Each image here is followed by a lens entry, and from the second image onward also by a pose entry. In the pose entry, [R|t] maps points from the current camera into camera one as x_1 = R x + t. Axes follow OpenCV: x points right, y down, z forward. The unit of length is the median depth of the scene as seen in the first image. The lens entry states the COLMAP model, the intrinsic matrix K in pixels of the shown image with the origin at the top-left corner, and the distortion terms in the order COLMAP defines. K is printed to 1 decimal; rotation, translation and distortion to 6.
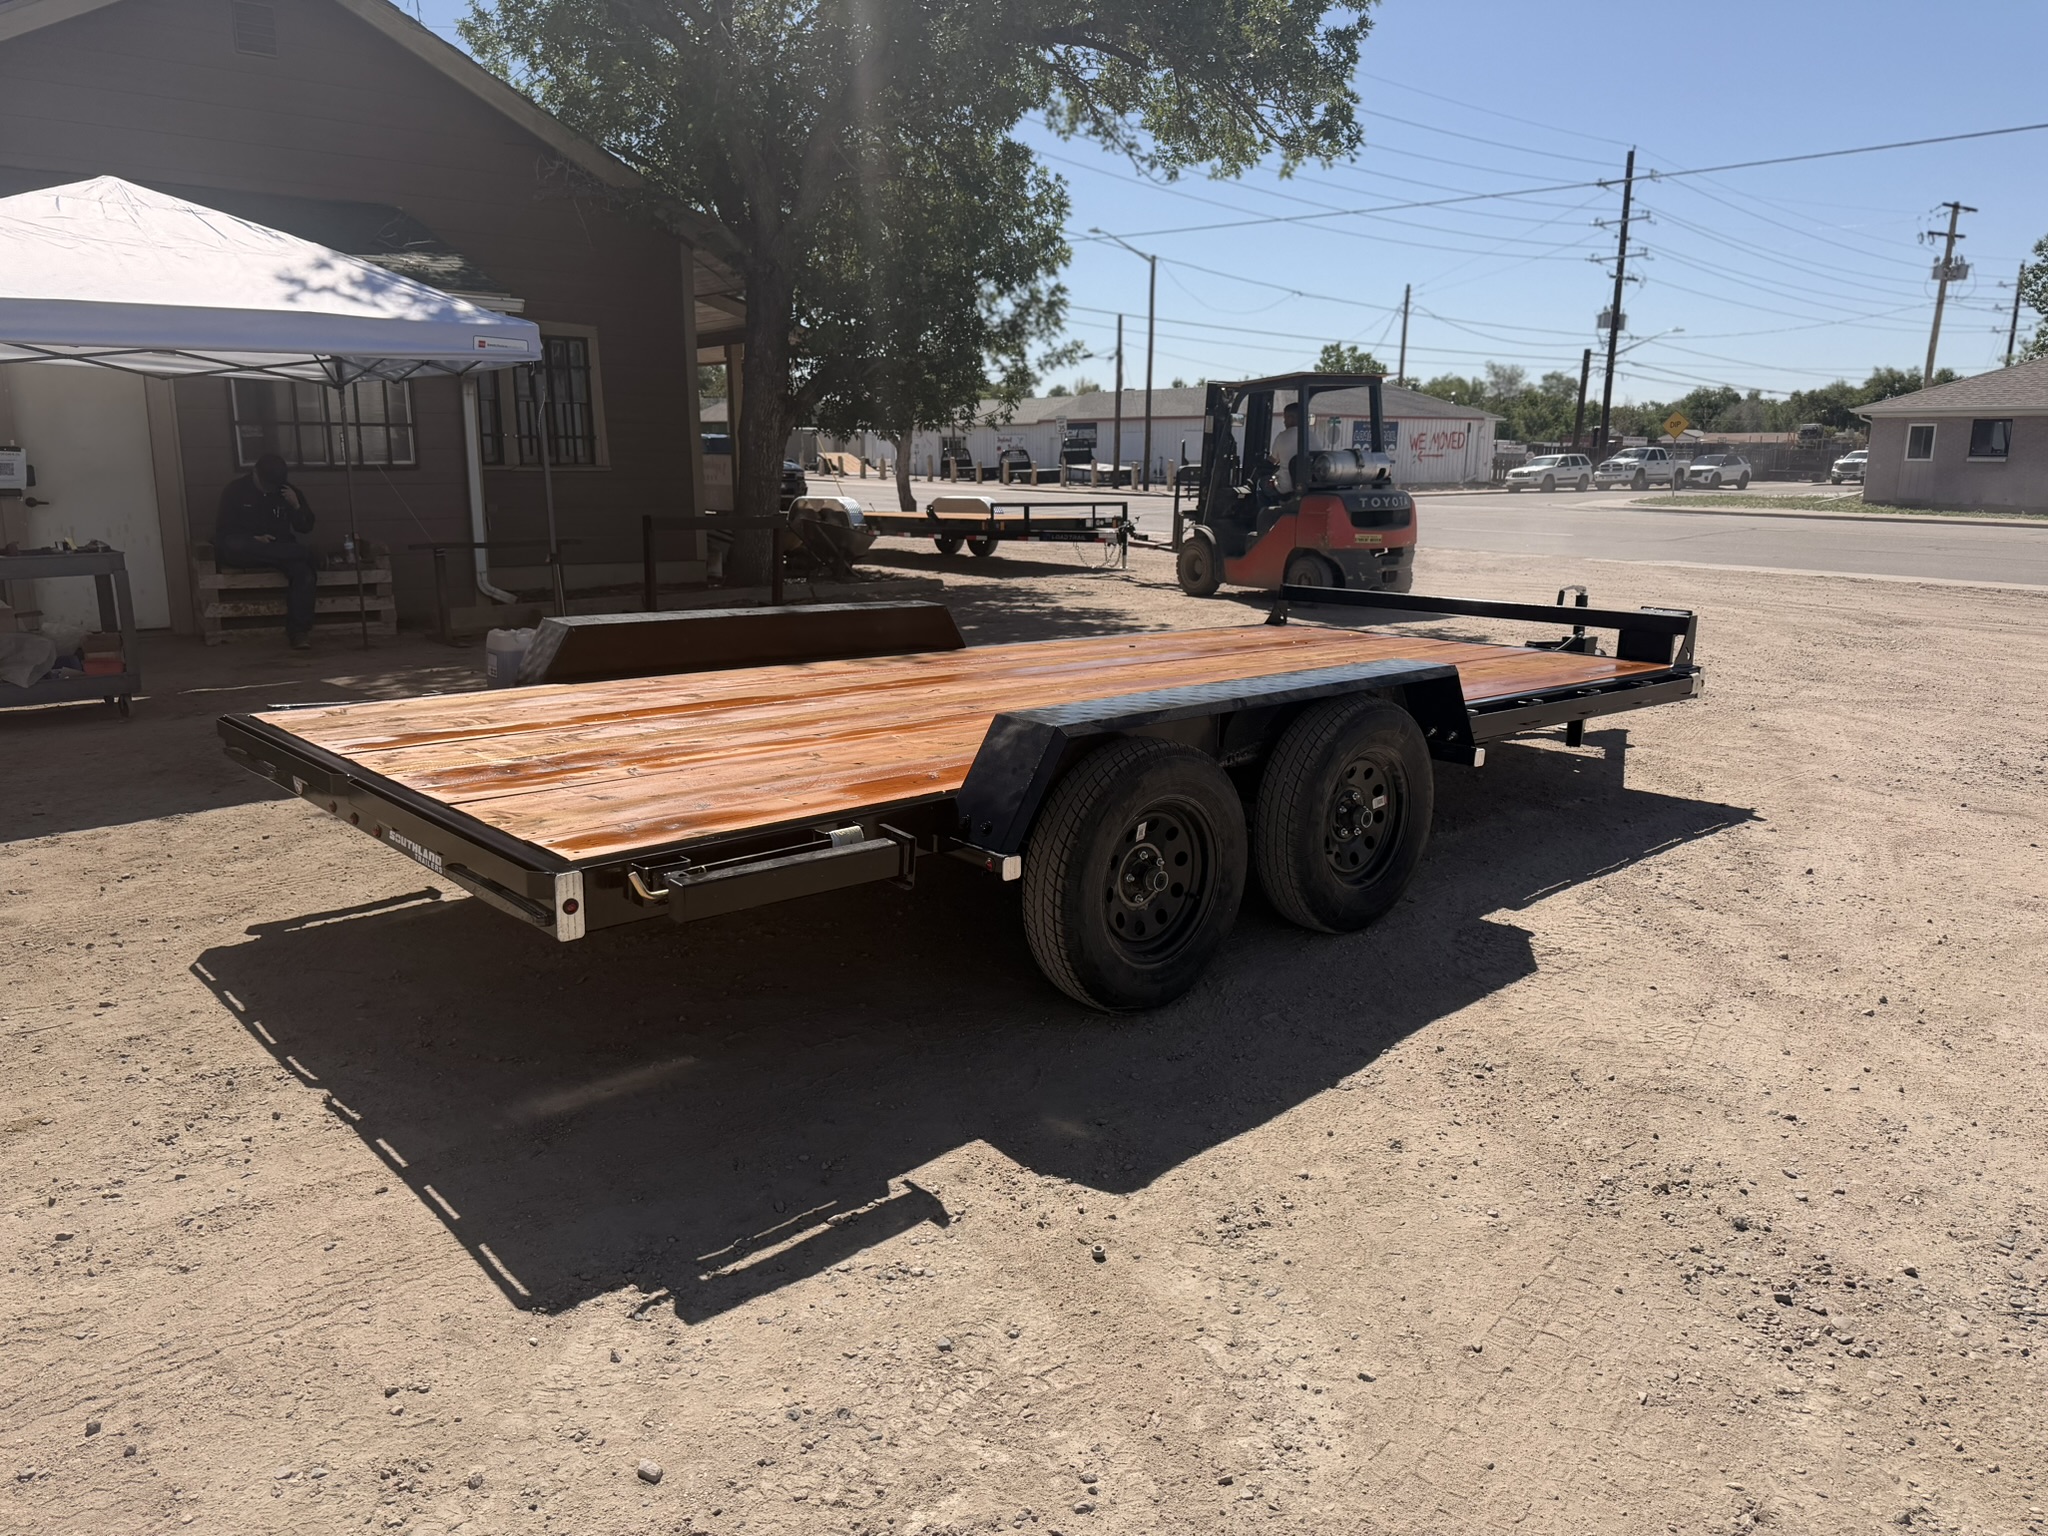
lens RADIAL K [[1442.4, 0, 1037.1], [0, 1442.4, 769.5], [0, 0, 1]] dist [-0.012576, -0.002821]
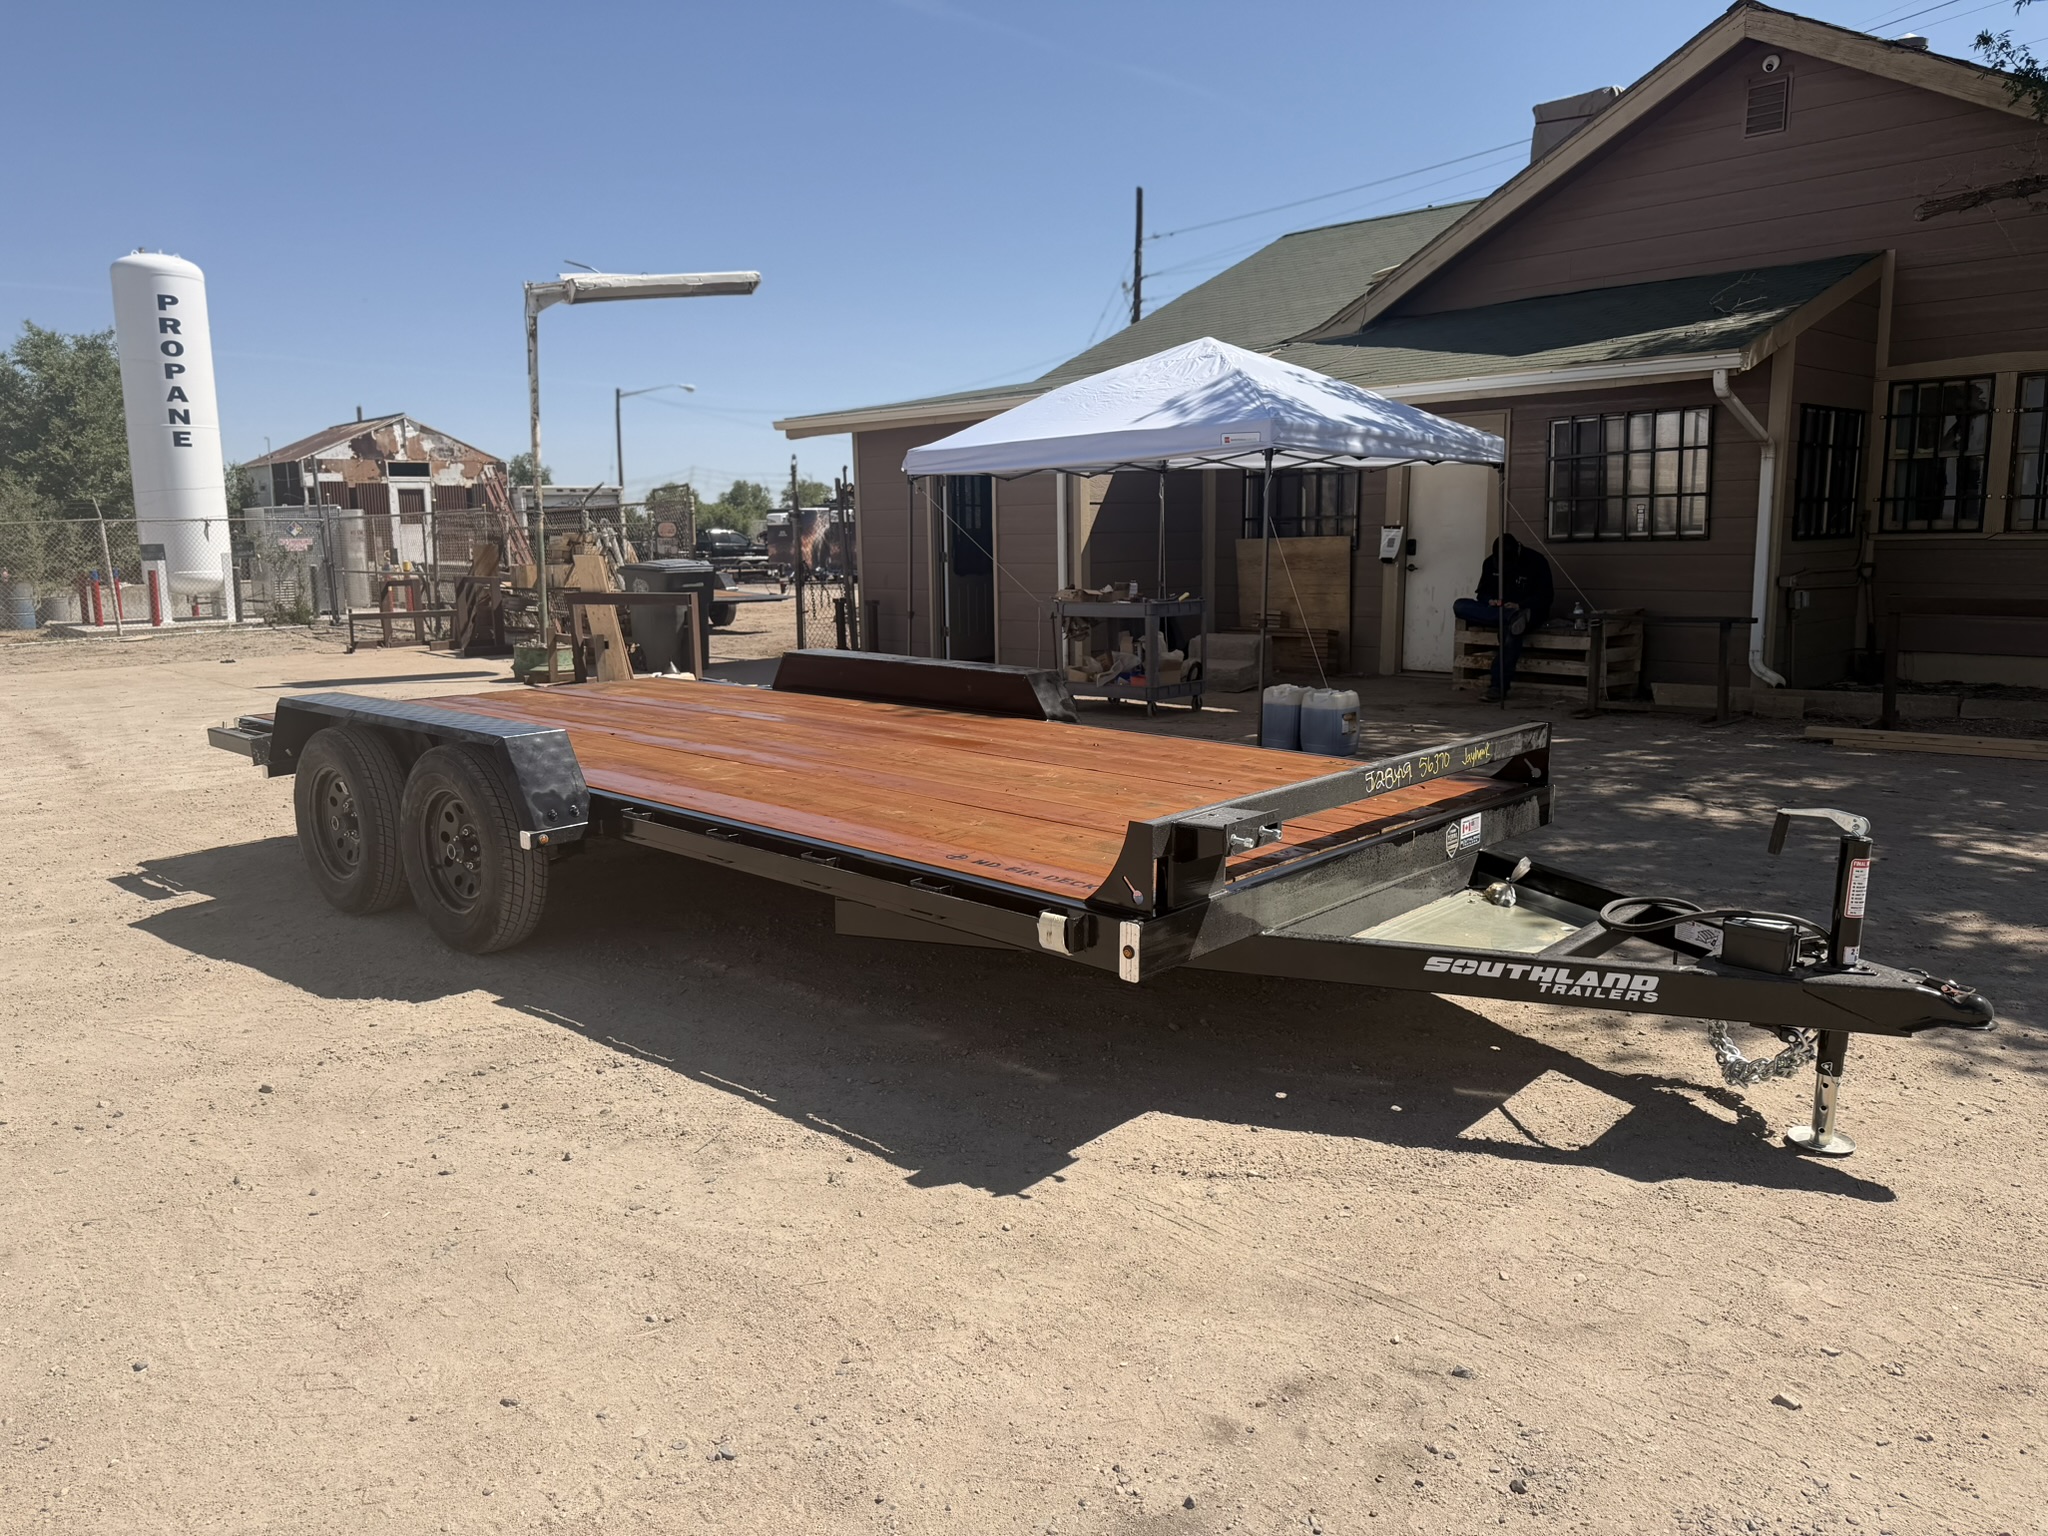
lens RADIAL K [[1442.4, 0, 1029.1], [0, 1442.4, 761.6], [0, 0, 1]] dist [-0.012576, -0.002821]
pose [[0.097933, 0.141484, -0.985084, 1.291777], [-0.189506, 0.974382, 0.121107, -0.243639], [0.976983, 0.174819, 0.122236, 1.200222]]
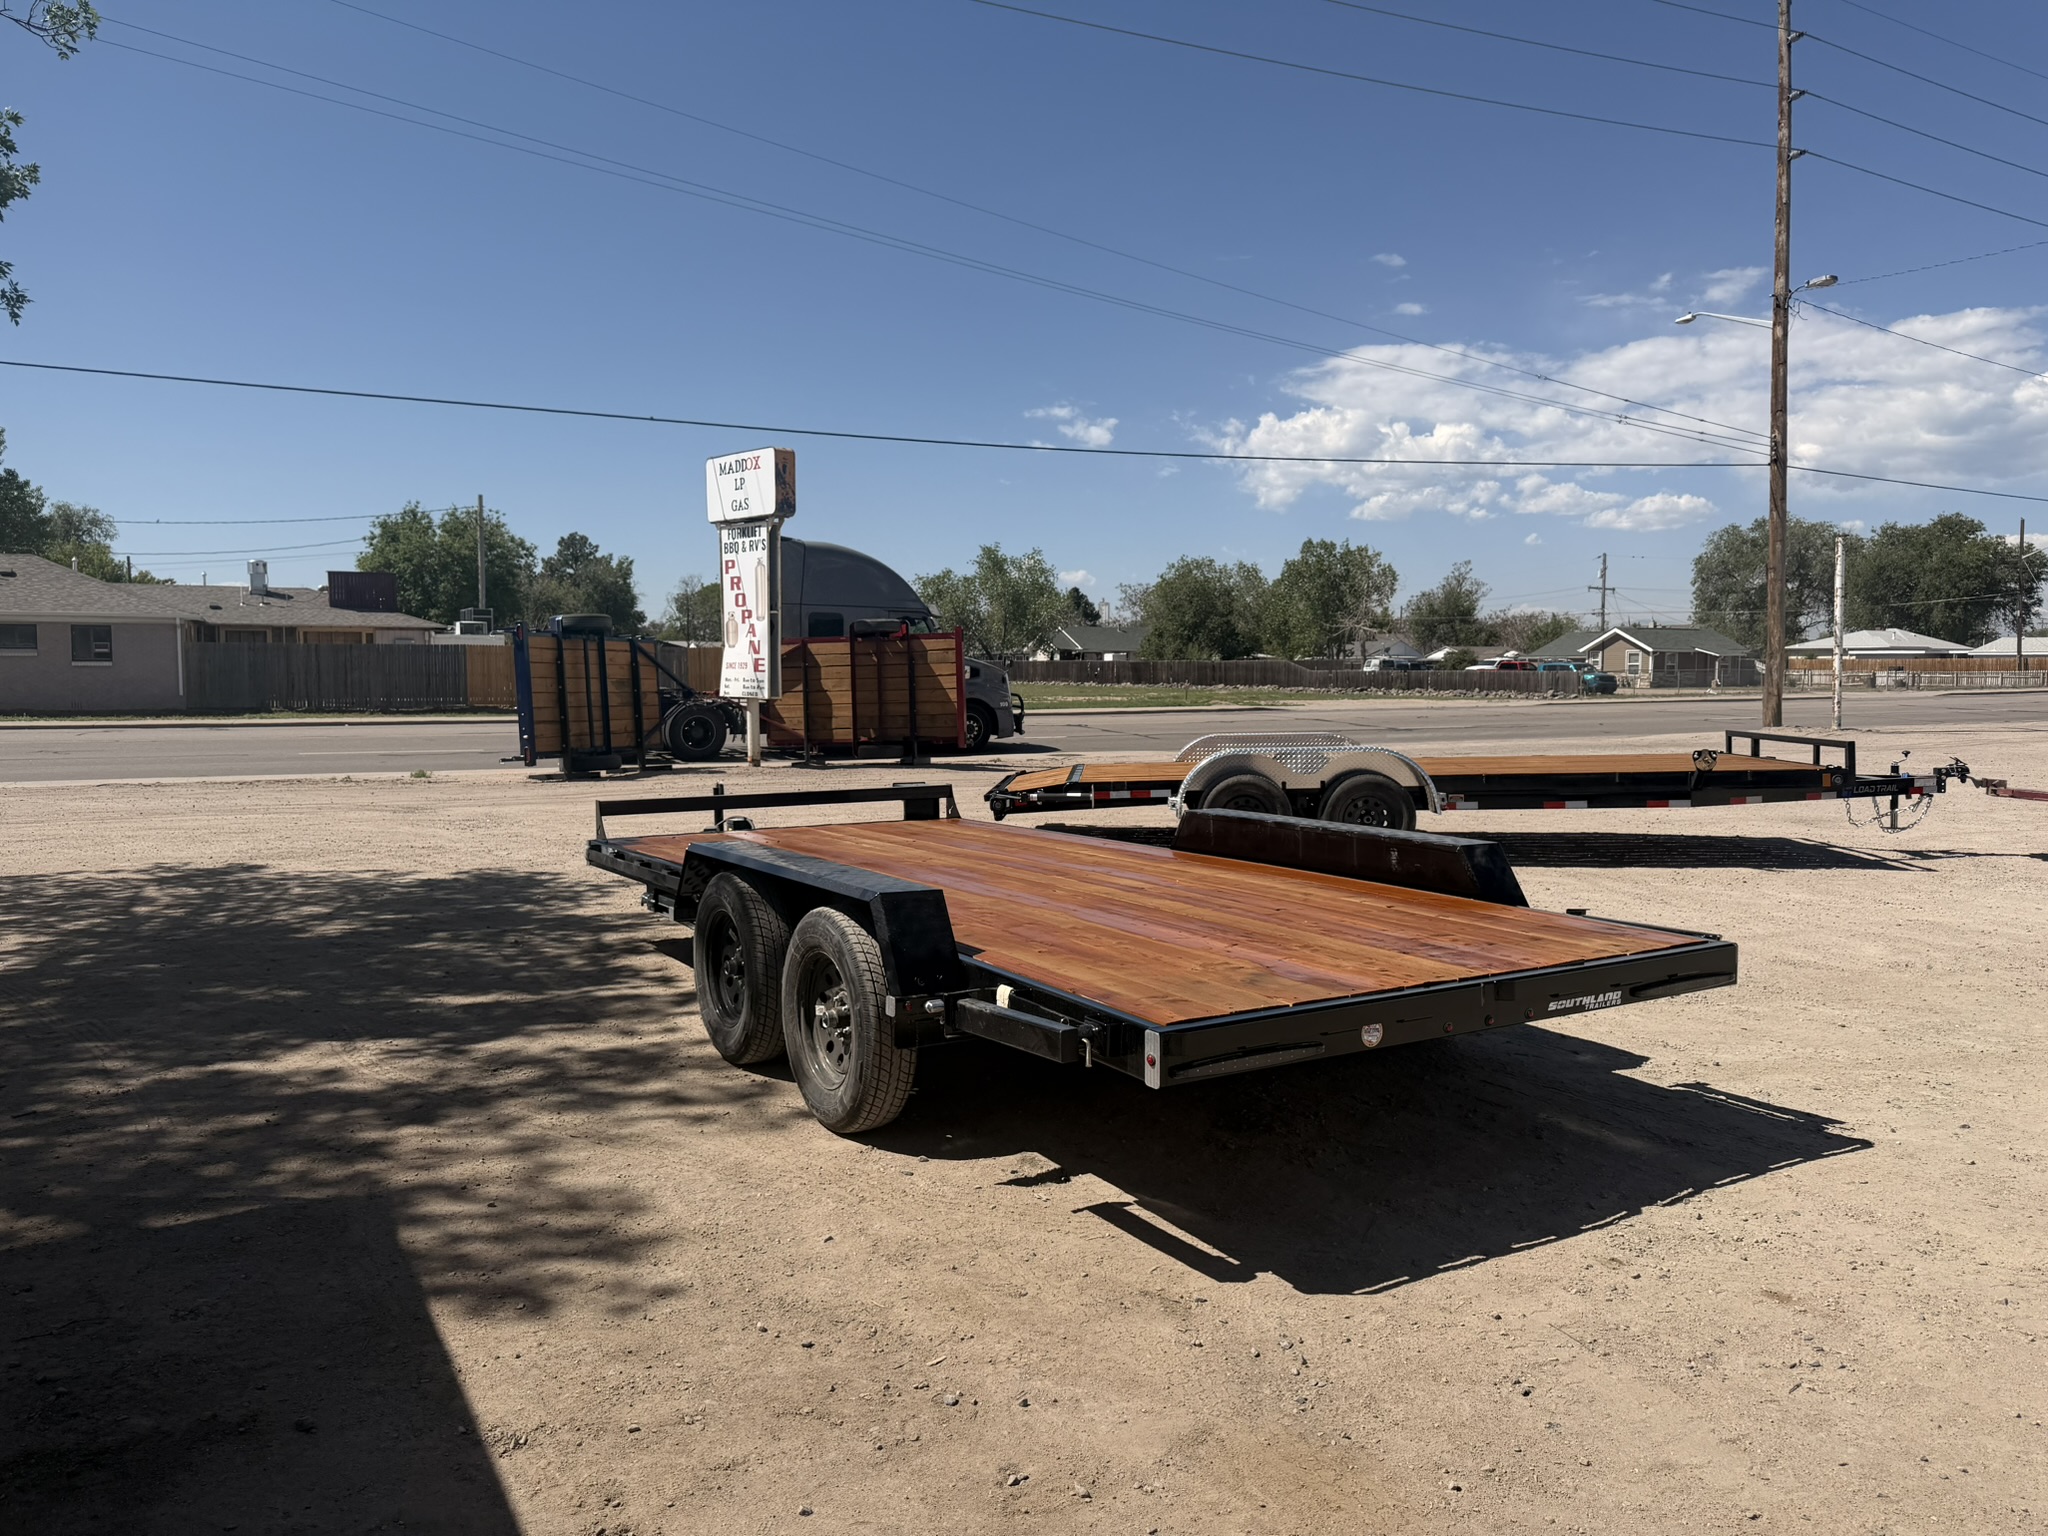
lens RADIAL K [[1442.4, 0, 1032.7], [0, 1442.4, 775.1], [0, 0, 1]] dist [-0.012576, -0.002821]
pose [[0.205541, -0.079937, 0.975378, -1.211753], [0.207866, 0.977483, 0.036306, -0.196744], [-0.956318, 0.195285, 0.217529, 0.799085]]
